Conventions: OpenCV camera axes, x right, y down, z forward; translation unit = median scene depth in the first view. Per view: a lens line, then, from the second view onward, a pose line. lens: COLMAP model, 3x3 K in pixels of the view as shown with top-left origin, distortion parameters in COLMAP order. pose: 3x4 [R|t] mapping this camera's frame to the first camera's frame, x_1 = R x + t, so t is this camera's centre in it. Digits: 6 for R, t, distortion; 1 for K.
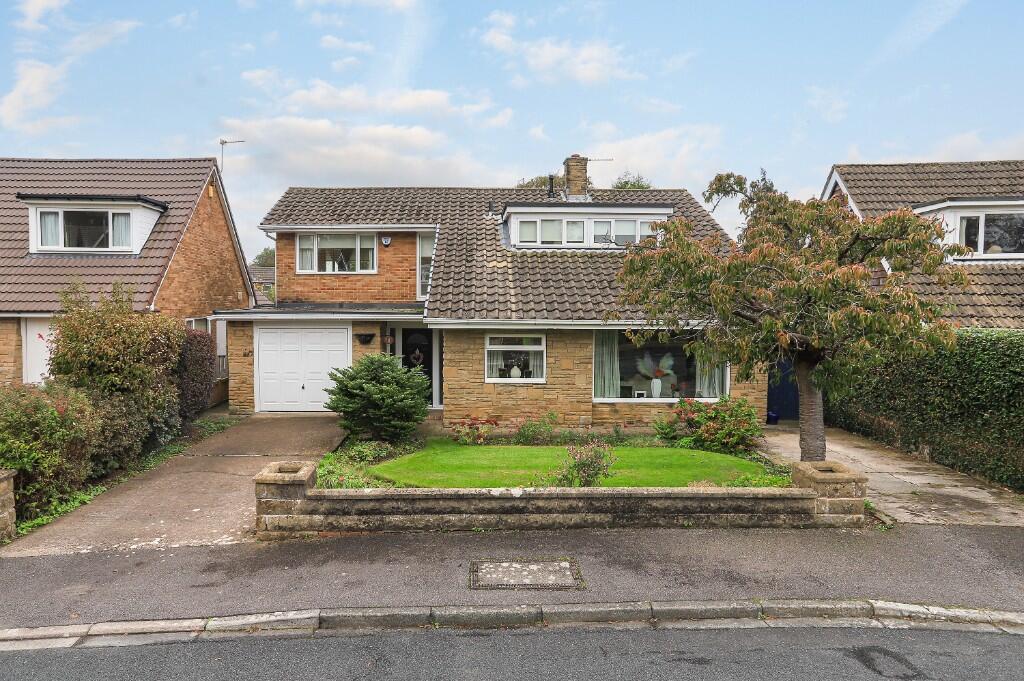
lens RADIAL K [[522.1, 0, 503.0], [0, 522.1, 320.5], [0, 0, 1]] dist [-0.062289, 0.041534]
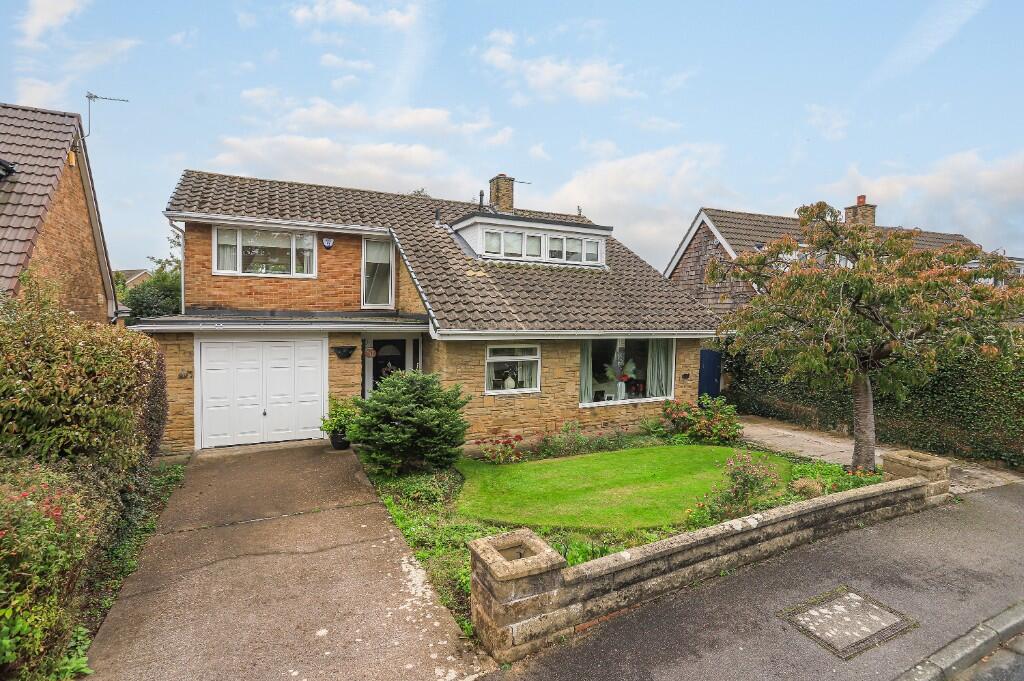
lens RADIAL K [[454.6, 0, 512.9], [0, 454.6, 328.7], [0, 0, 1]] dist [-0.049386, 0.024437]
pose [[0.920693, -0.001673, 0.390284, -0.304184], [0.000969, 0.999998, 0.002001, -0.005779], [-0.390287, -0.001465, 0.920692, 0.200286]]
